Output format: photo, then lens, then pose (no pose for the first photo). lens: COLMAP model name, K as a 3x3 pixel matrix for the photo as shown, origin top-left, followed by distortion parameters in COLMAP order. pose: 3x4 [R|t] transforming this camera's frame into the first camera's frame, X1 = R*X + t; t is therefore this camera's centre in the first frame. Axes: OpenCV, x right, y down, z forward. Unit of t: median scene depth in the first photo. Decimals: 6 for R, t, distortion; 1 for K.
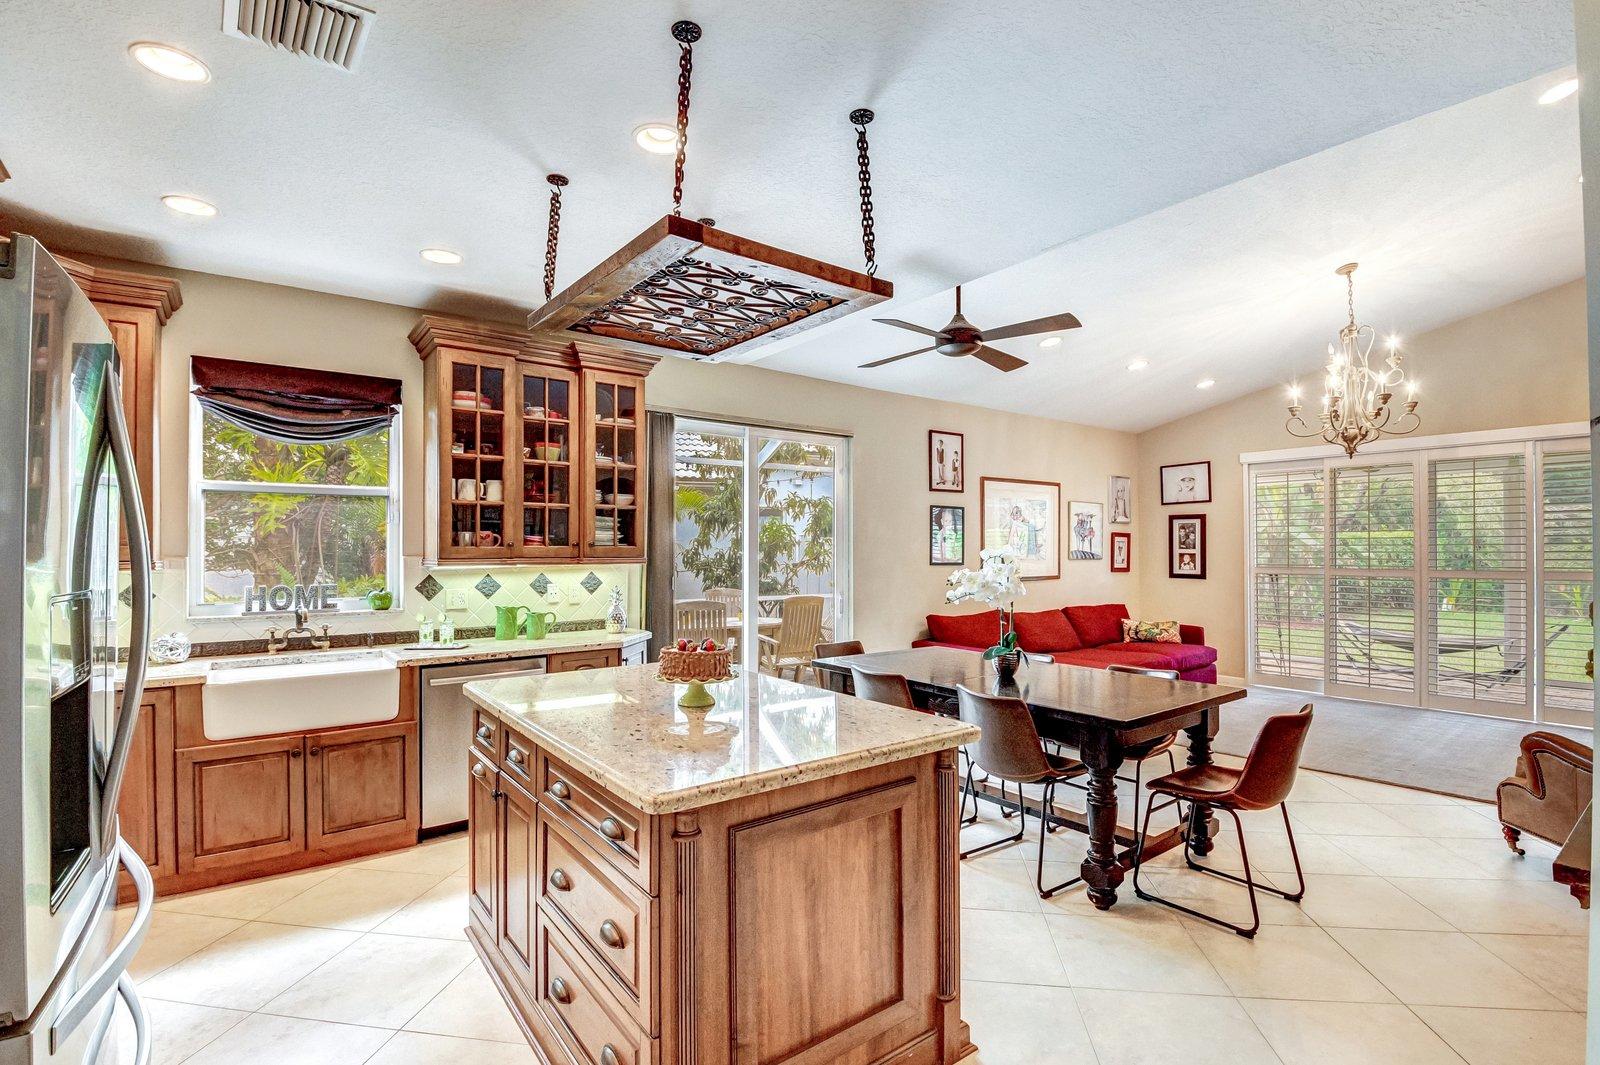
lens RADIAL K [[749.5, 0, 795.7], [0, 749.5, 546.0], [0, 0, 1]] dist [0.000326, -0.021196]
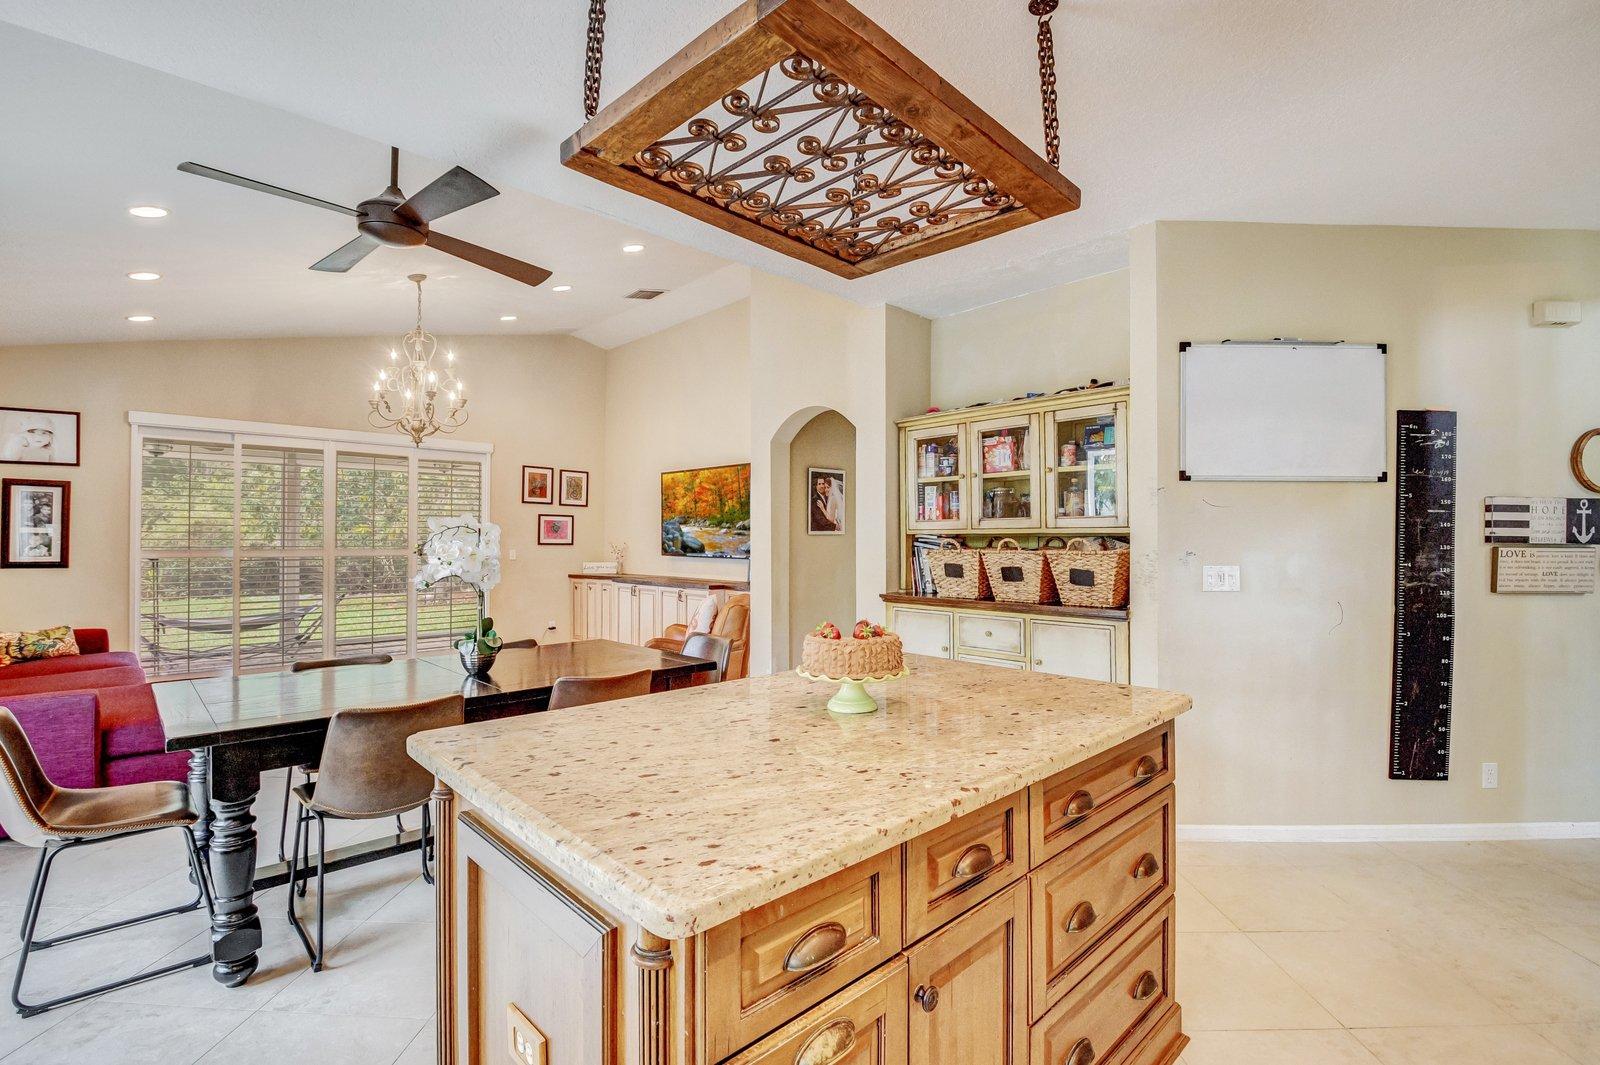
lens RADIAL K [[722.6, 0, 809.2], [0, 722.6, 535.1], [0, 0, 1]] dist [-0.011489, -0.010780]
pose [[-0.136248, 0.006183, 0.990655, -0.525937], [-0.005891, 0.999958, -0.007051, 0.024403], [-0.990657, -0.006797, -0.136206, 0.730728]]
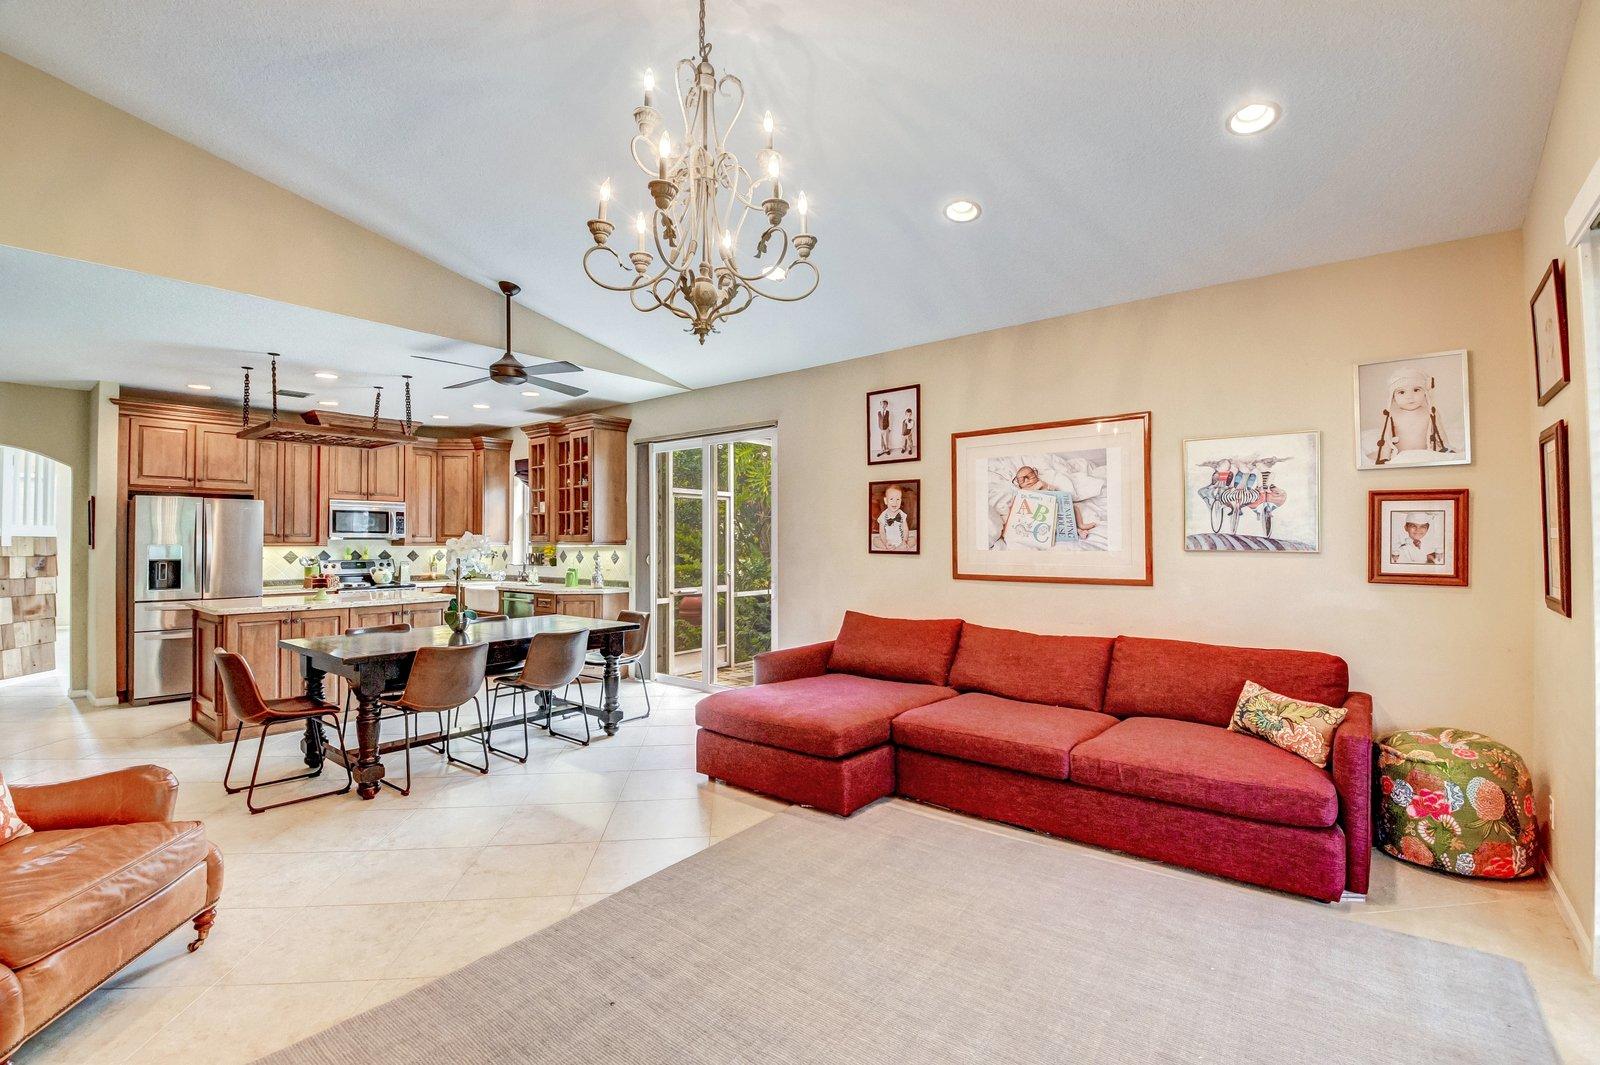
lens RADIAL K [[704.2, 0, 781.1], [0, 704.2, 529.1], [0, 0, 1]] dist [0.001077, -0.010559]
pose [[0.231422, -0.017301, -0.972700, 1.575469], [0.006271, 0.999848, -0.016292, 0.017677], [0.972833, -0.002329, 0.231495, 1.228100]]
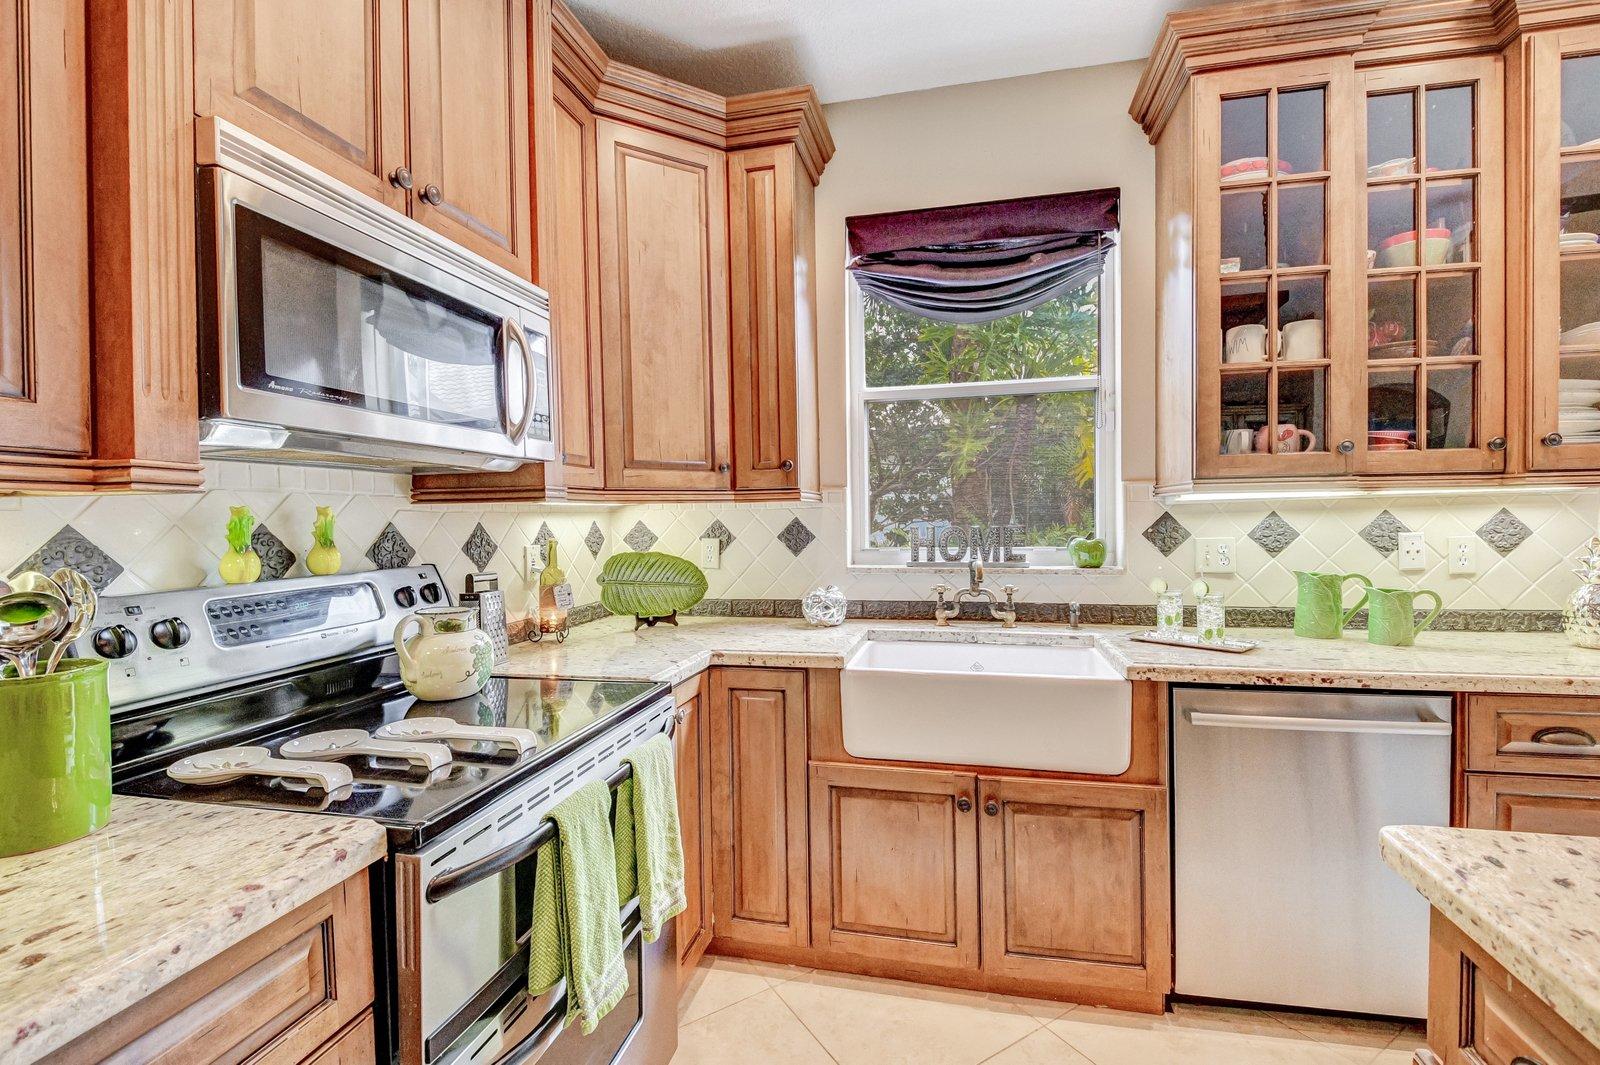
lens RADIAL K [[691.7, 0, 820.1], [0, 691.7, 521.4], [0, 0, 1]] dist [0.045515, -0.030667]
pose [[0.666316, 0.001996, -0.745667, -0.278535], [0.015135, 0.999754, 0.016200, 0.034946], [0.745516, -0.022081, 0.666122, 0.459704]]
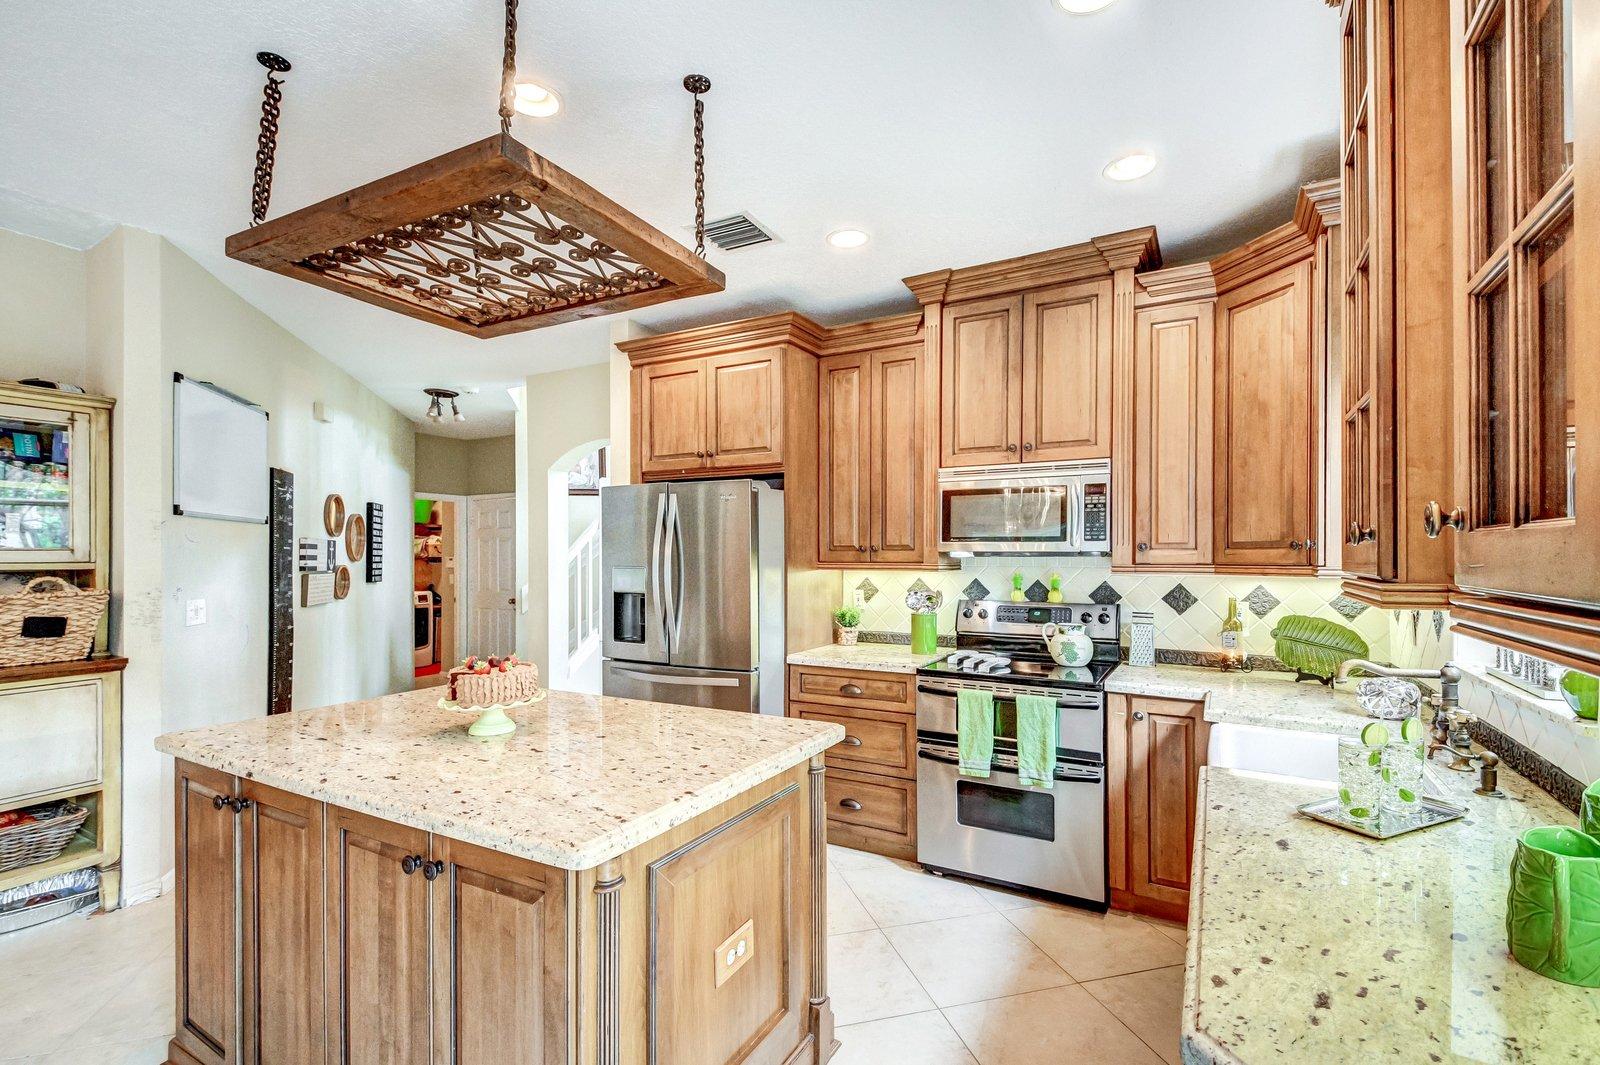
lens RADIAL K [[749.5, 0, 795.7], [0, 749.5, 546.0], [0, 0, 1]] dist [0.000326, -0.021196]
pose [[-0.909226, 0.001224, -0.416301, -0.048666], [0.007269, 0.999890, -0.012936, 0.004065], [0.416239, -0.014788, -0.909135, 1.236230]]
